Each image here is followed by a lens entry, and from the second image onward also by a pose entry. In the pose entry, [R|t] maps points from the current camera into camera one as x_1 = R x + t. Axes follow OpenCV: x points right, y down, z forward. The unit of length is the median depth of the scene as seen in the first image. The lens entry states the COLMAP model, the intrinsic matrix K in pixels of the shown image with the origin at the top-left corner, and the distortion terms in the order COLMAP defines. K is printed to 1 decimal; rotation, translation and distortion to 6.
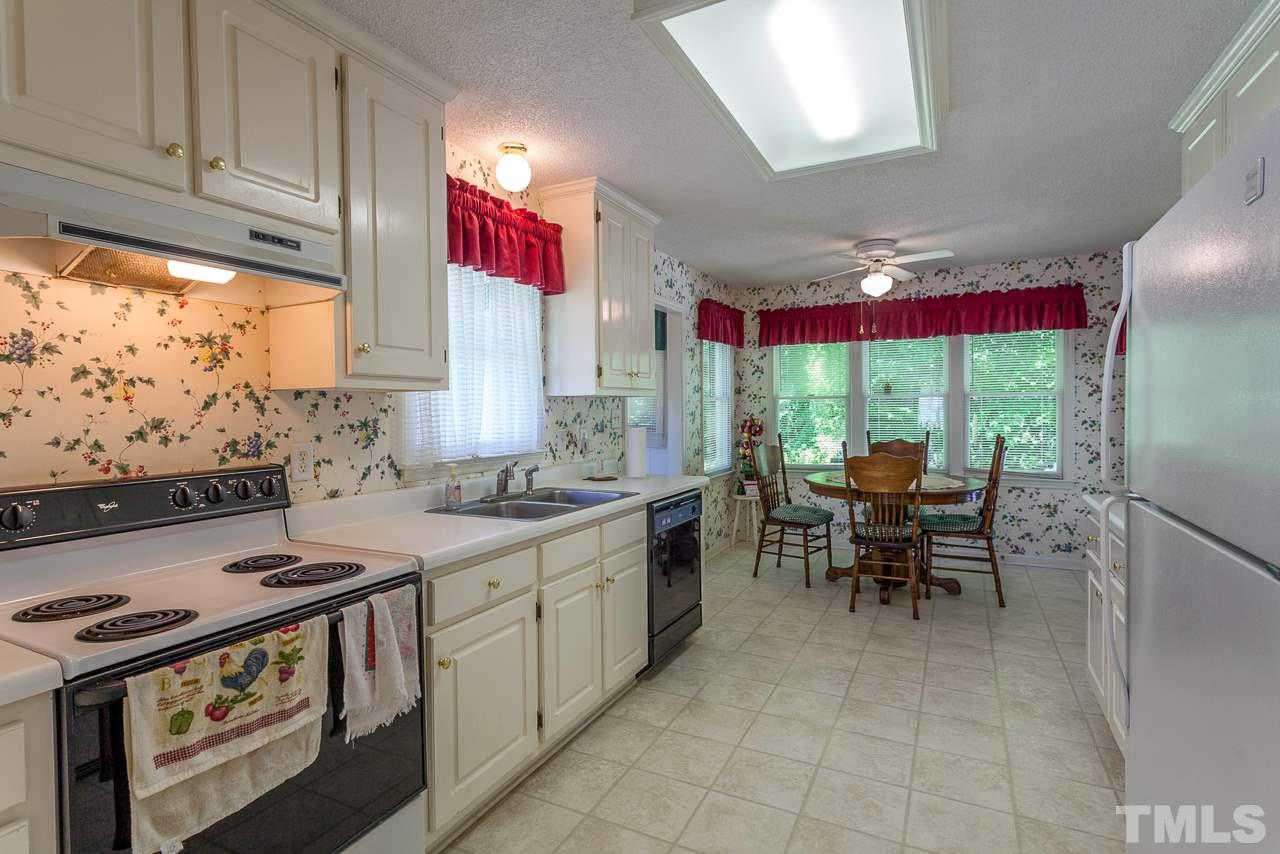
lens RADIAL K [[633.6, 0, 627.8], [0, 633.6, 417.7], [0, 0, 1]] dist [0.004418, 0.002207]
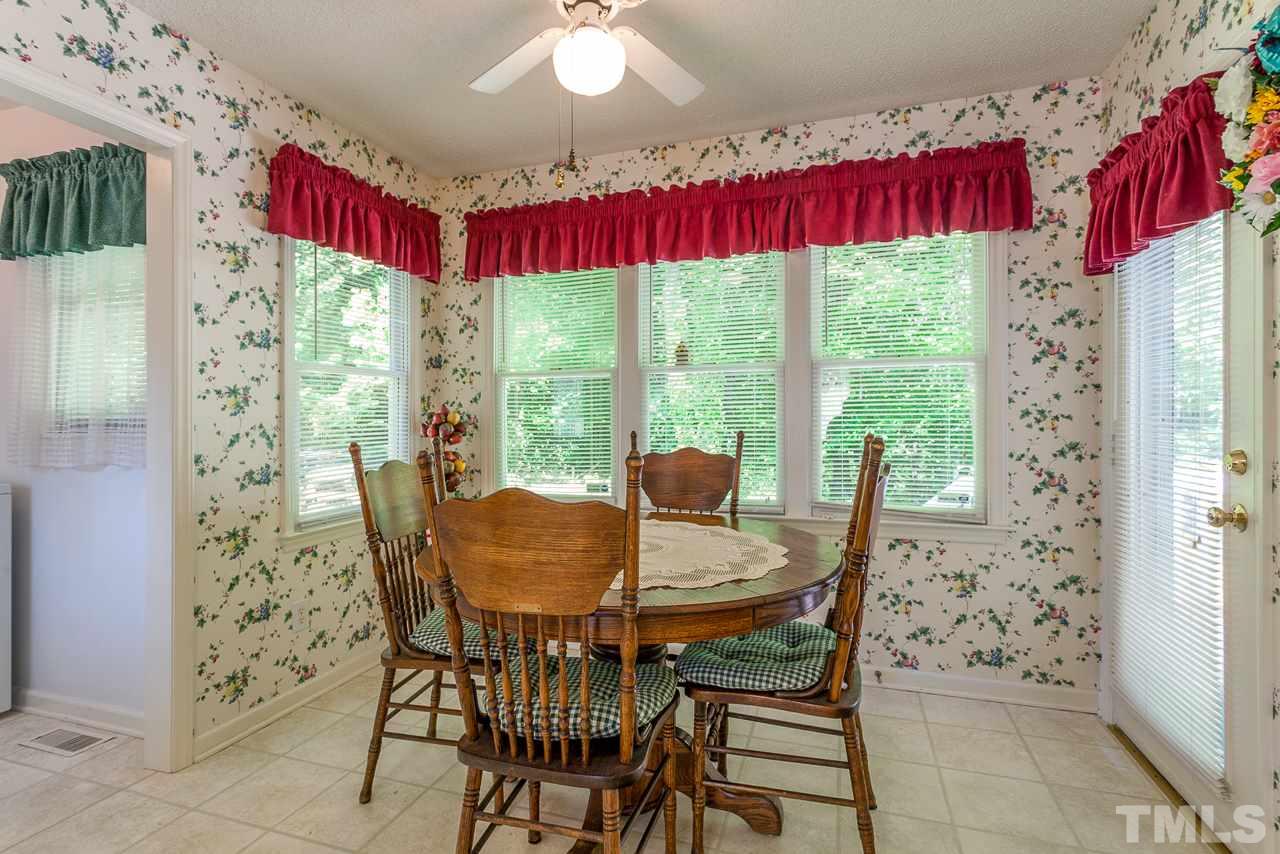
lens RADIAL K [[633.6, 0, 623.0], [0, 633.6, 429.4], [0, 0, 1]] dist [0.004418, 0.002207]
pose [[0.988791, 0.001200, 0.149302, 0.316297], [-0.000933, 0.999998, -0.001856, 0.021264], [-0.149304, 0.001696, 0.988790, 0.535230]]
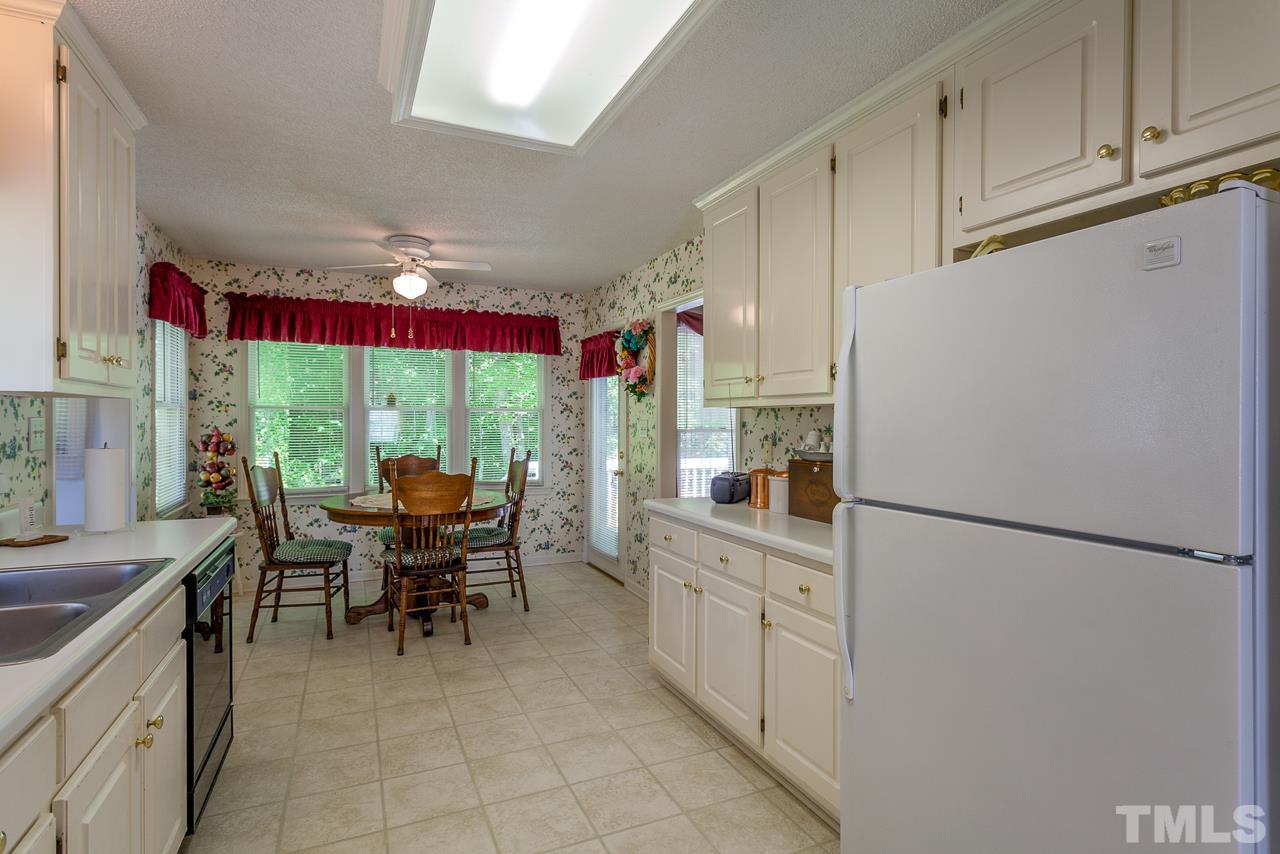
lens RADIAL K [[633.6, 0, 630.1], [0, 633.6, 422.8], [0, 0, 1]] dist [0.004418, 0.002207]
pose [[0.624985, 0.011248, 0.780556, -0.107729], [-0.001784, 0.999914, -0.012980, -0.001631], [-0.780635, 0.006720, 0.624952, 0.166220]]
